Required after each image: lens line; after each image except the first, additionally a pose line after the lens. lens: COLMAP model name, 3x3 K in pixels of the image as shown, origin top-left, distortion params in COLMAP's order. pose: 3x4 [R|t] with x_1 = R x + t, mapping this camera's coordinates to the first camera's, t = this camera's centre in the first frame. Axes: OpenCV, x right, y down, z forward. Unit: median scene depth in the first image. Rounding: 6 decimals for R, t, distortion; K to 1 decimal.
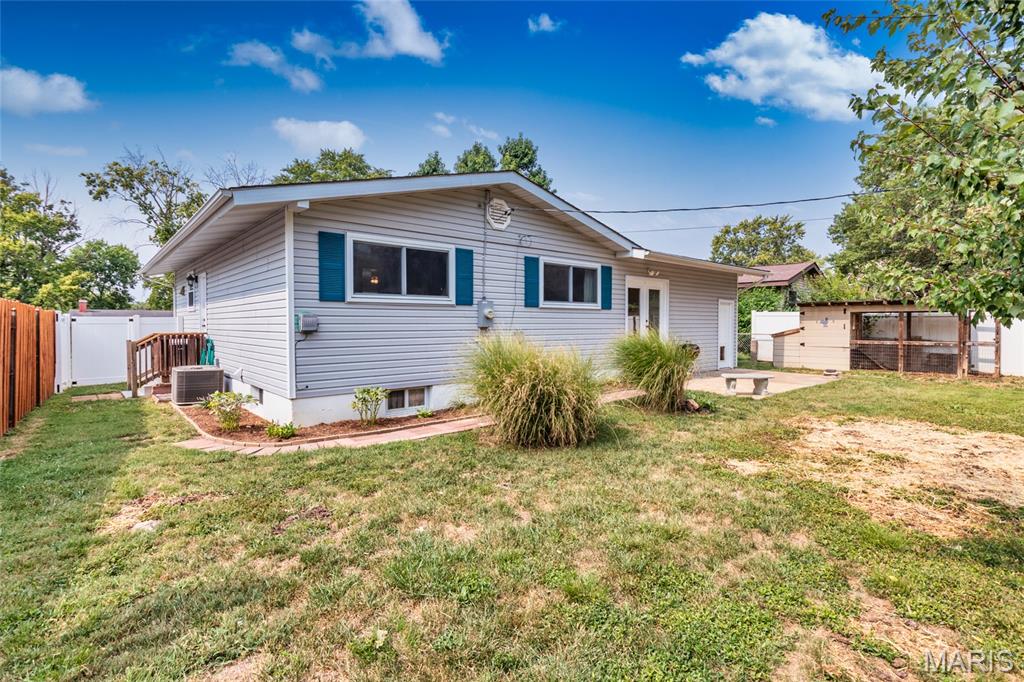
lens RADIAL K [[485.4, 0, 492.1], [0, 485.4, 327.7], [0, 0, 1]] dist [-0.003535, -0.002777]
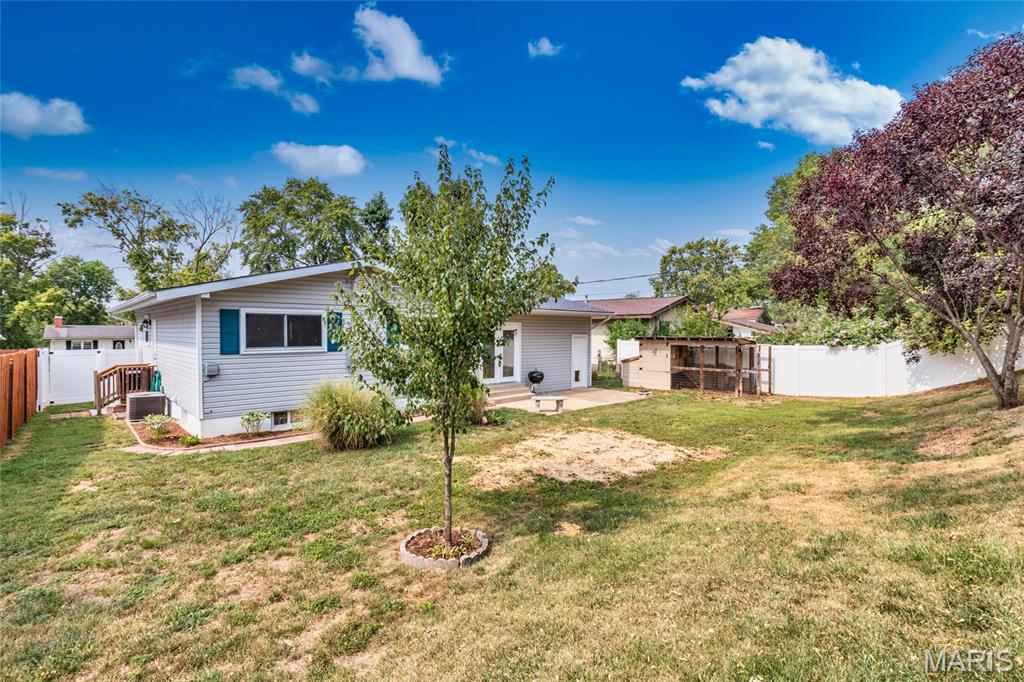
lens RADIAL K [[485.4, 0, 504.9], [0, 485.4, 332.9], [0, 0, 1]] dist [-0.003535, -0.002777]
pose [[0.999016, 0.002371, 0.044280, 0.343789], [-0.002396, 0.999997, 0.000512, -0.092847], [-0.044279, -0.000617, 0.999019, -0.410013]]
